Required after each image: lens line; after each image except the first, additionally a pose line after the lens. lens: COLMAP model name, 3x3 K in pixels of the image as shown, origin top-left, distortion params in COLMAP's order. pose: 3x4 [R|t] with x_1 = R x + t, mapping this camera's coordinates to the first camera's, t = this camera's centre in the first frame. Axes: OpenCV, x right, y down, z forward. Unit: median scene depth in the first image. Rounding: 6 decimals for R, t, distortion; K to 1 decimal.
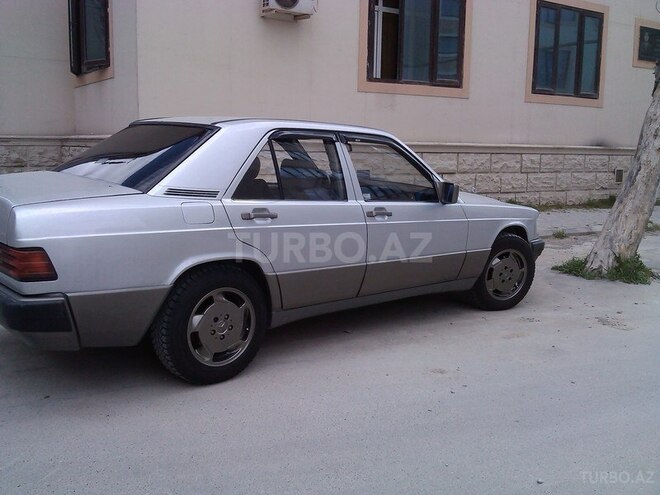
lens RADIAL K [[708.6, 0, 330.0], [0, 708.6, 247.5], [0, 0, 1]] dist [-0.008453, -0.024260]
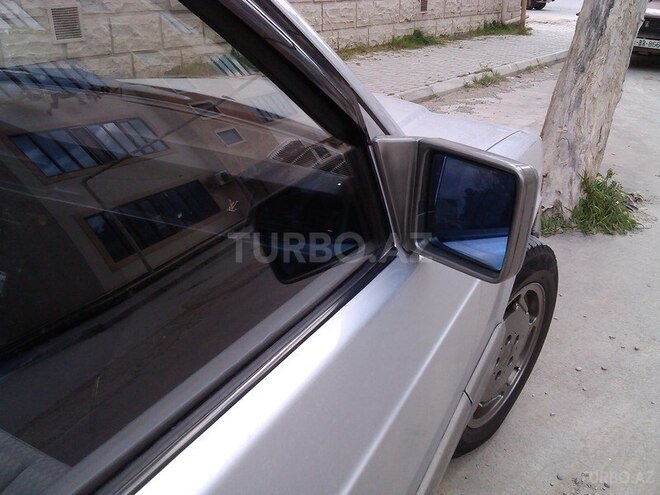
lens RADIAL K [[708.6, 0, 330.0], [0, 708.6, 247.5], [0, 0, 1]] dist [-0.008453, -0.024260]
pose [[0.935801, -0.132768, 0.326571, 0.052276], [0.052418, 0.968476, 0.243530, -0.074208], [-0.348609, -0.210778, 0.913260, 0.562554]]
